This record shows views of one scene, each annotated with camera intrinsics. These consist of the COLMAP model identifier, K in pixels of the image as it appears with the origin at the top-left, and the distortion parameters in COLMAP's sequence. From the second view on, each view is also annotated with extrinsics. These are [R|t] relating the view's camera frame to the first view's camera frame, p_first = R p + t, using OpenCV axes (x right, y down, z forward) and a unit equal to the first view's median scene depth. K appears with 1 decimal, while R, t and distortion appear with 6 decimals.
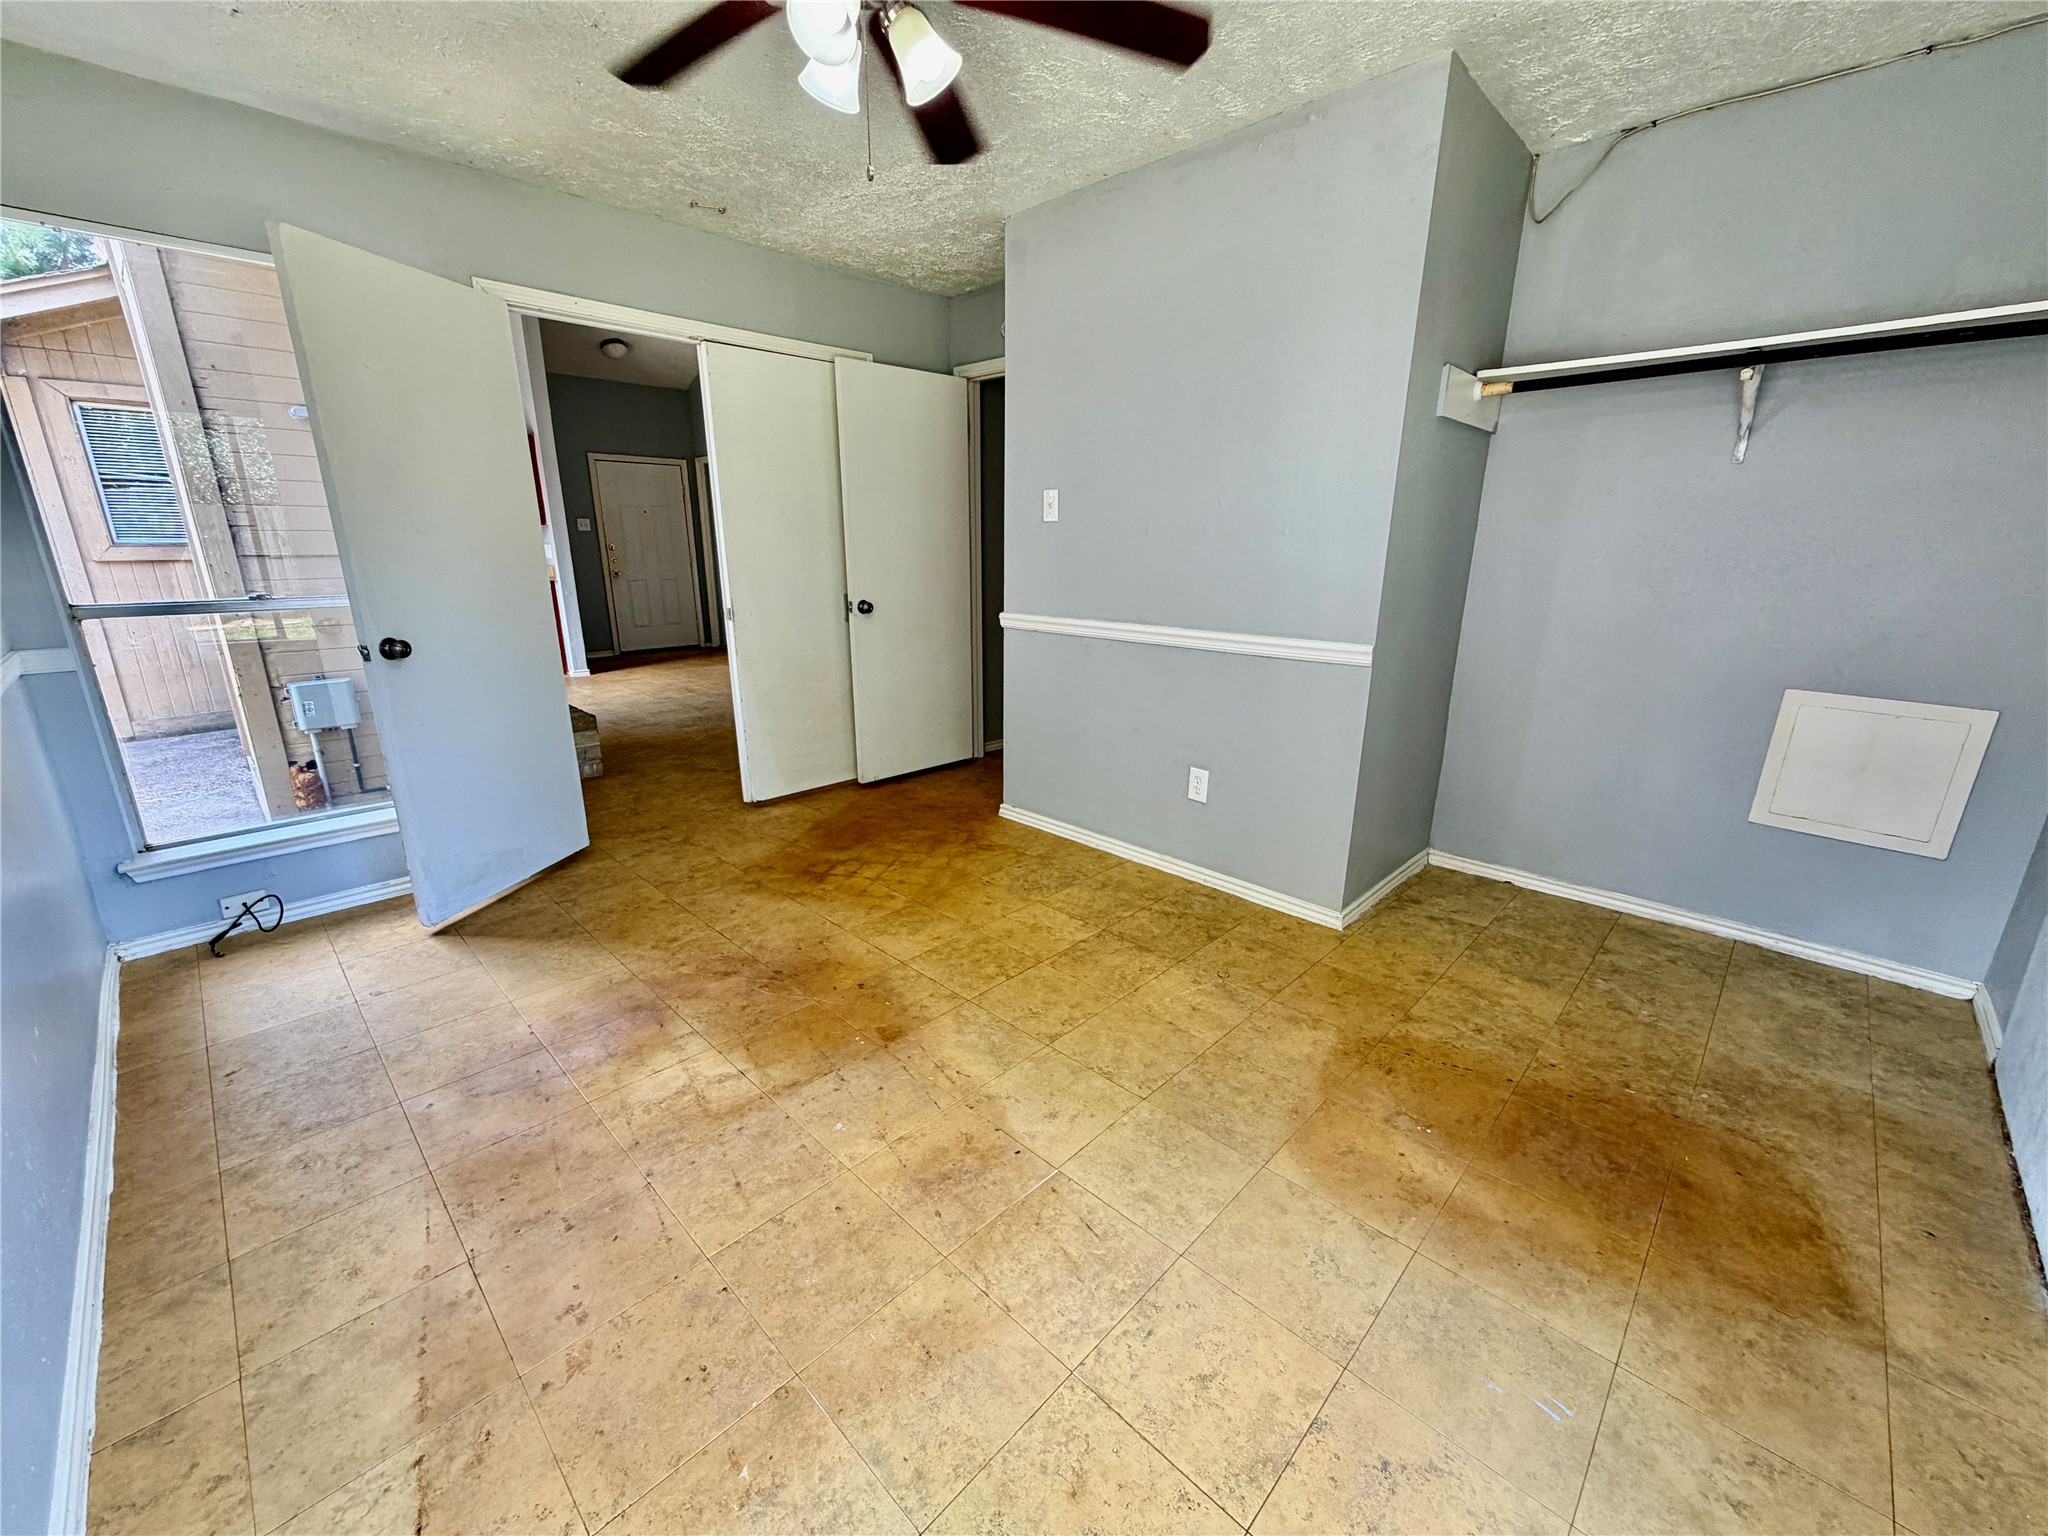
lens RADIAL K [[814.2, 0, 1024.7], [0, 814.2, 772.3], [0, 0, 1]] dist [-0.000261, -0.000210]
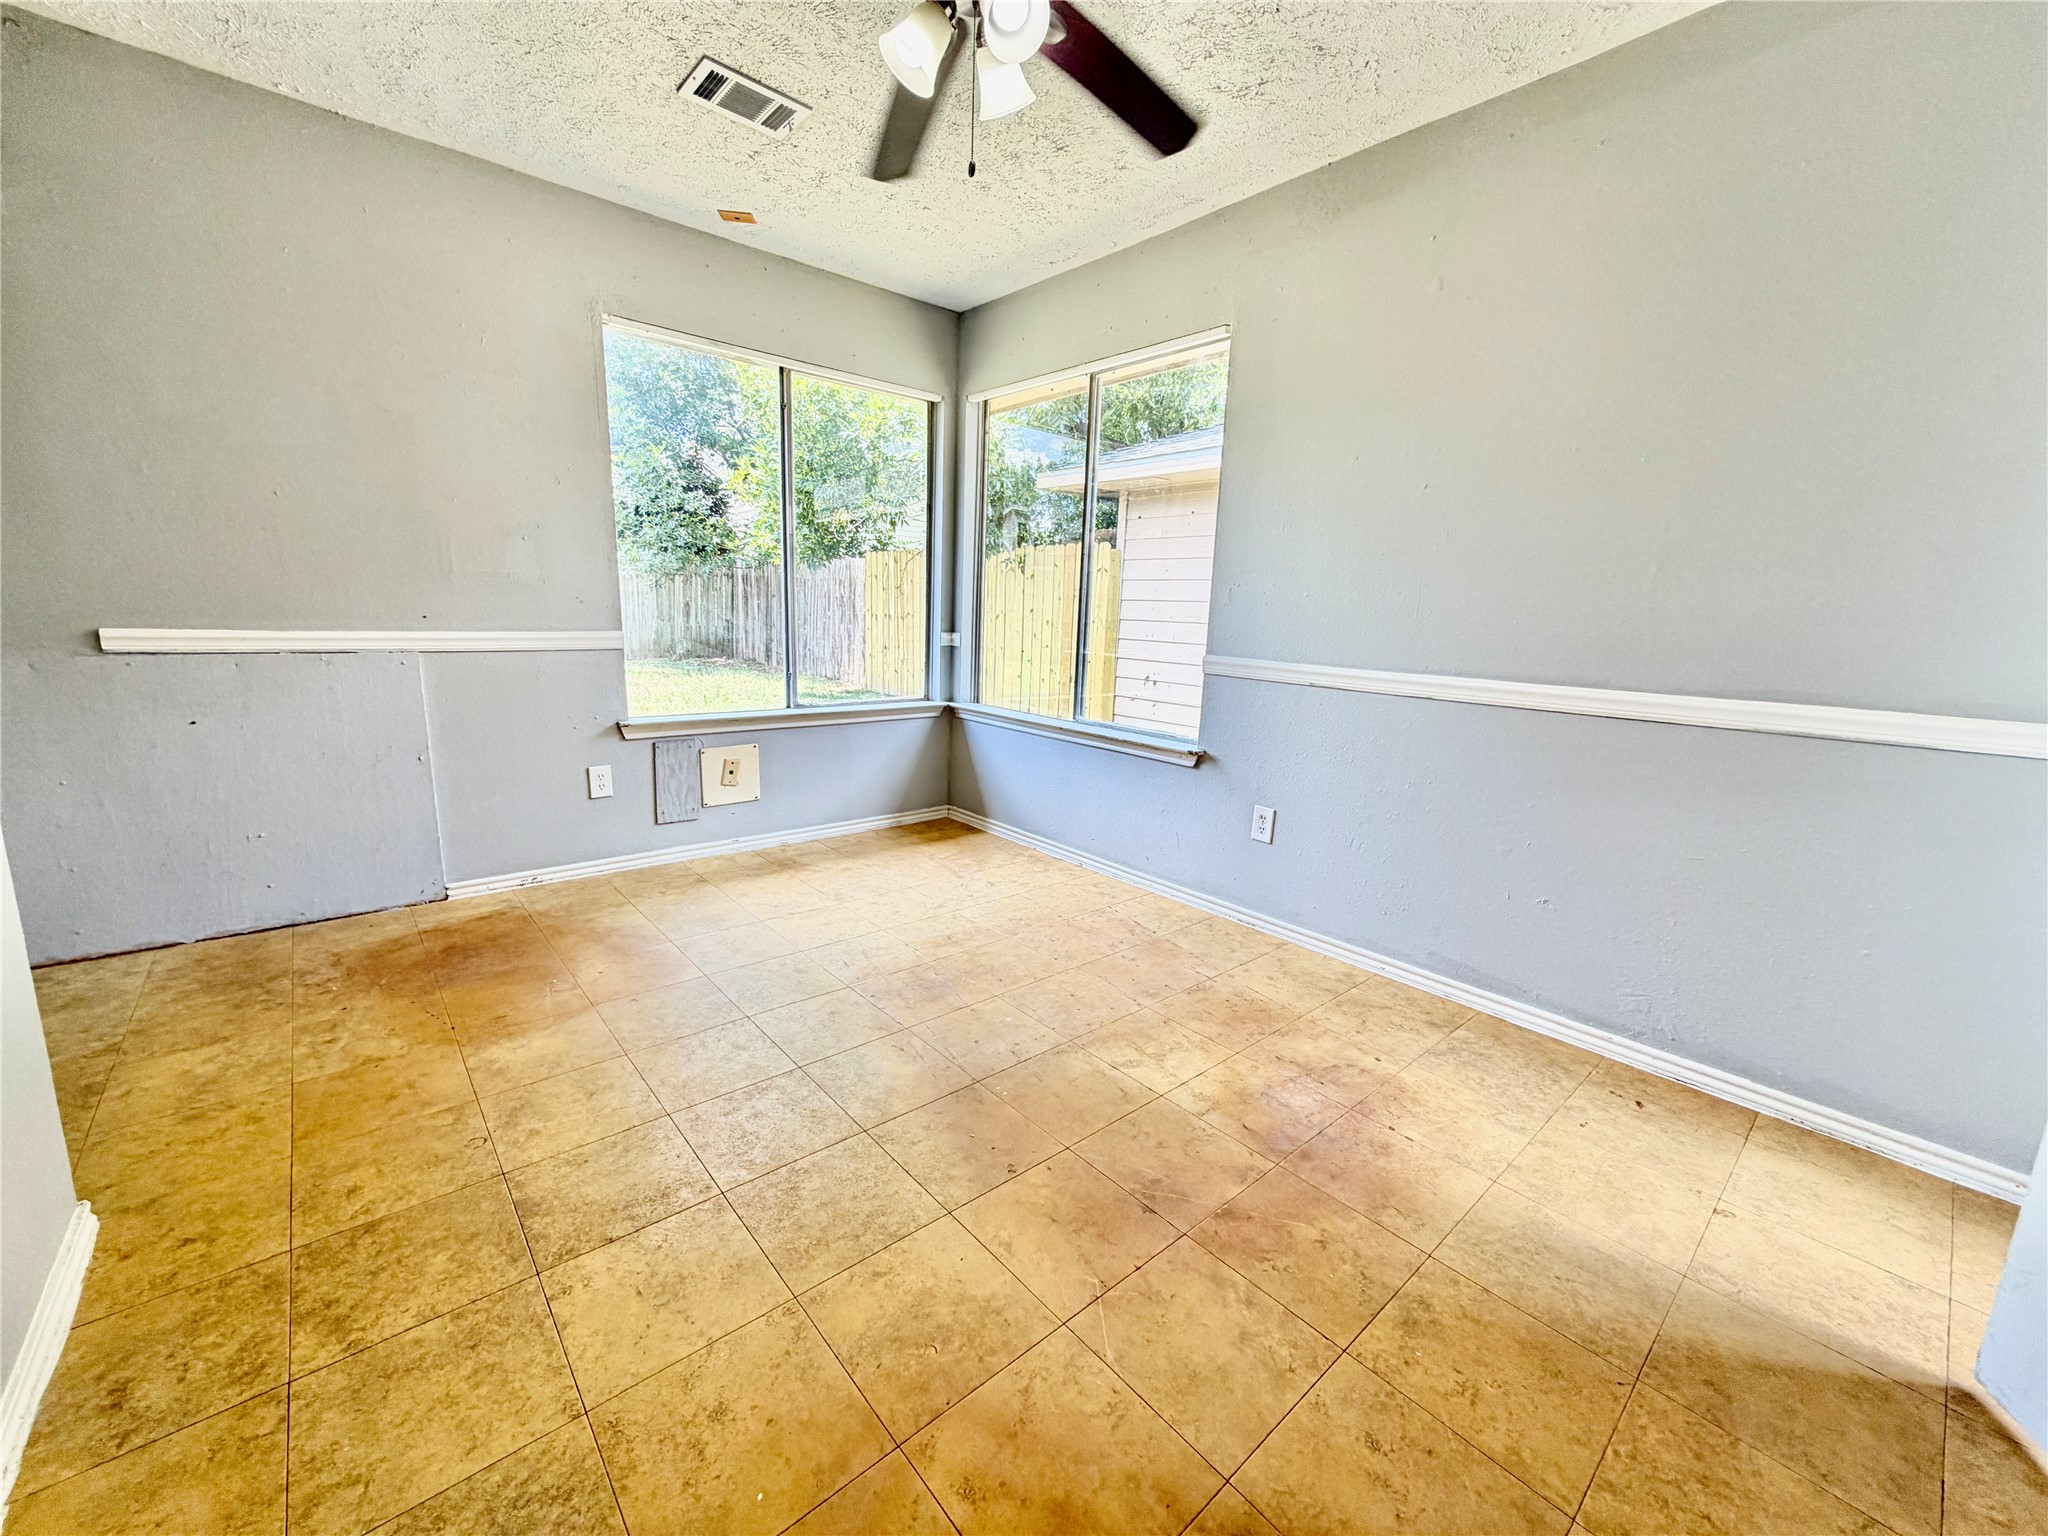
lens RADIAL K [[814.2, 0, 1021.6], [0, 814.2, 768.4], [0, 0, 1]] dist [-0.000261, -0.000210]
pose [[-0.995543, -0.055527, 0.076223, -0.260485], [-0.015089, 0.891653, 0.452469, -0.371154], [-0.093089, 0.449302, -0.888517, 1.562891]]
